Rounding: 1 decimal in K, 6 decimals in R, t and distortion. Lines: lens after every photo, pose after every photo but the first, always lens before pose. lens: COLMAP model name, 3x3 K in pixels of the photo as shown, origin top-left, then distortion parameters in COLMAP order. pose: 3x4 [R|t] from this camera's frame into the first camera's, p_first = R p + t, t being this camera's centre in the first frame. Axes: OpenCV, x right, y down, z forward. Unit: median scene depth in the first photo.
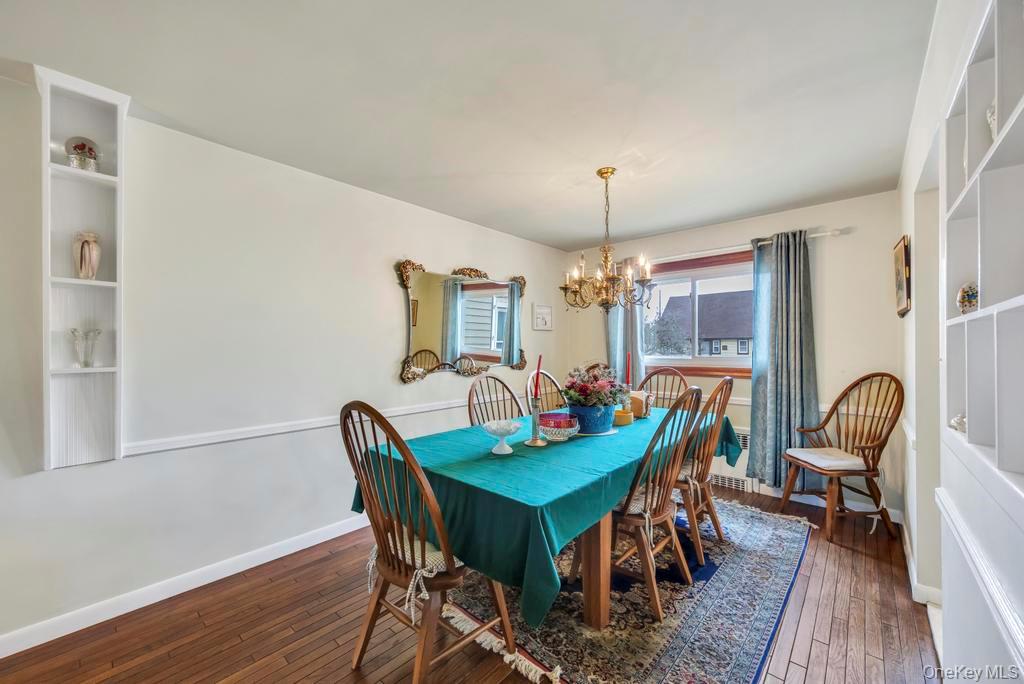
lens RADIAL K [[396.3, 0, 512.0], [0, 396.3, 342.0], [0, 0, 1]] dist [0.000170, -0.000033]
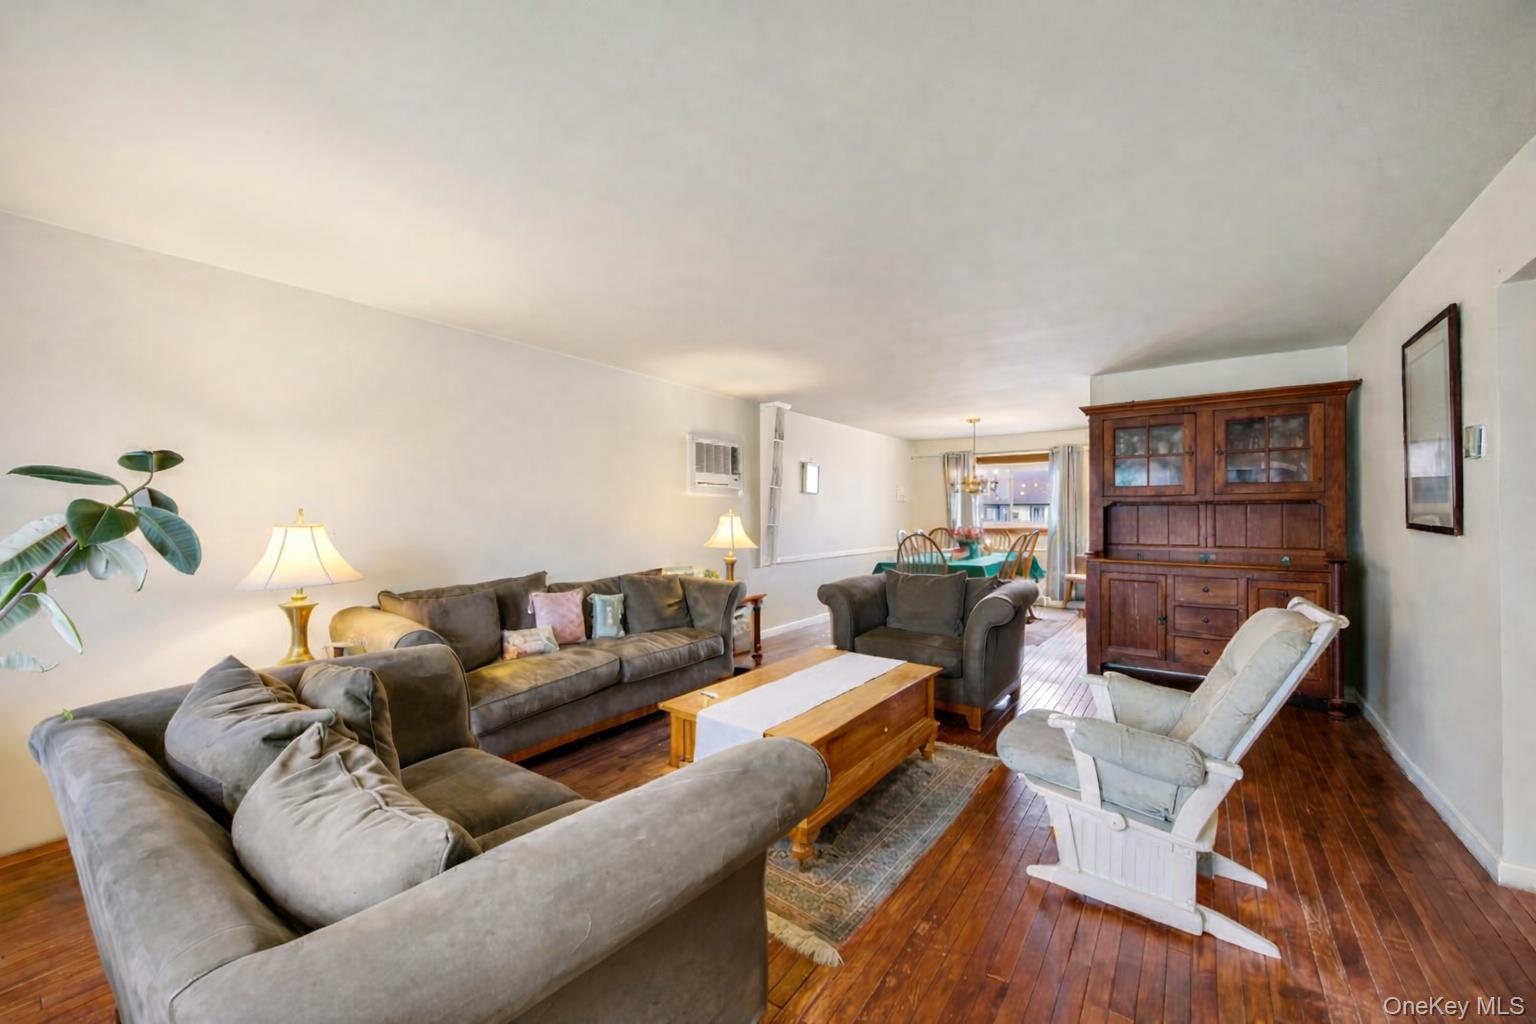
lens RADIAL K [[594.5, 0, 768.0], [0, 594.5, 512.0], [0, 0, 1]] dist [0.000170, -0.000033]
pose [[0.994607, -0.002477, 0.103686, -0.835451], [0.001917, 0.999983, 0.005500, -0.011860], [-0.103698, -0.005272, 0.994595, -1.377857]]
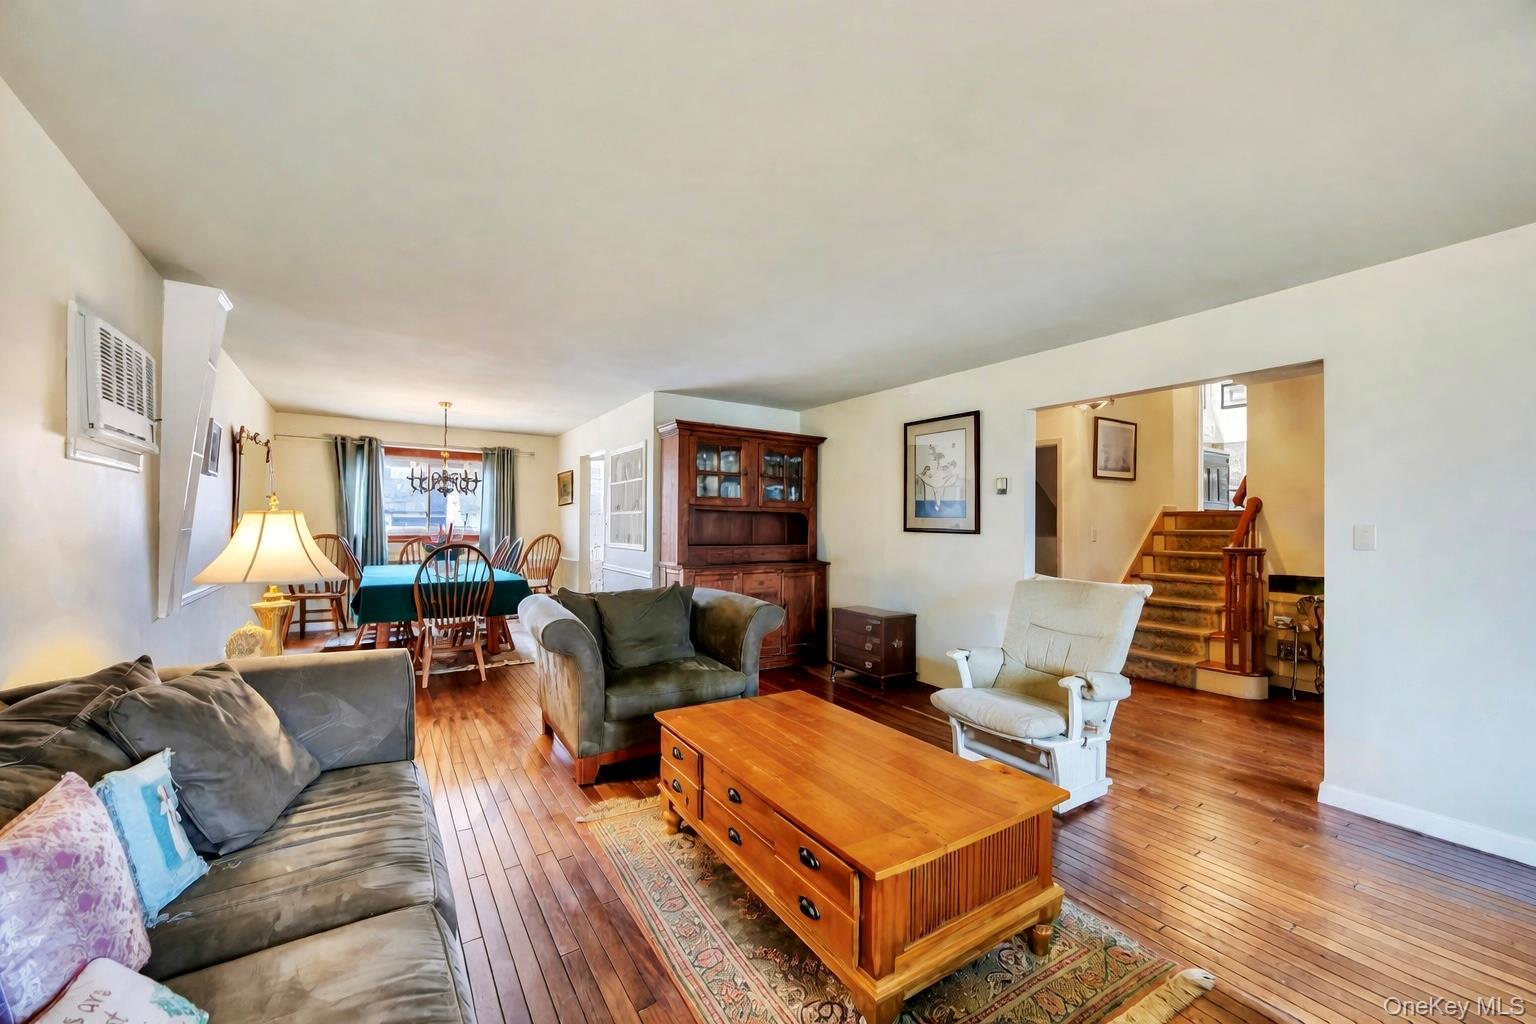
lens RADIAL K [[594.5, 0, 768.0], [0, 594.5, 512.0], [0, 0, 1]] dist [0.000170, -0.000033]
pose [[0.259765, 0.009747, 0.965623, -1.355133], [-0.011504, 0.999909, -0.006999, -0.015317], [-0.965603, -0.009290, 0.259854, -0.647539]]
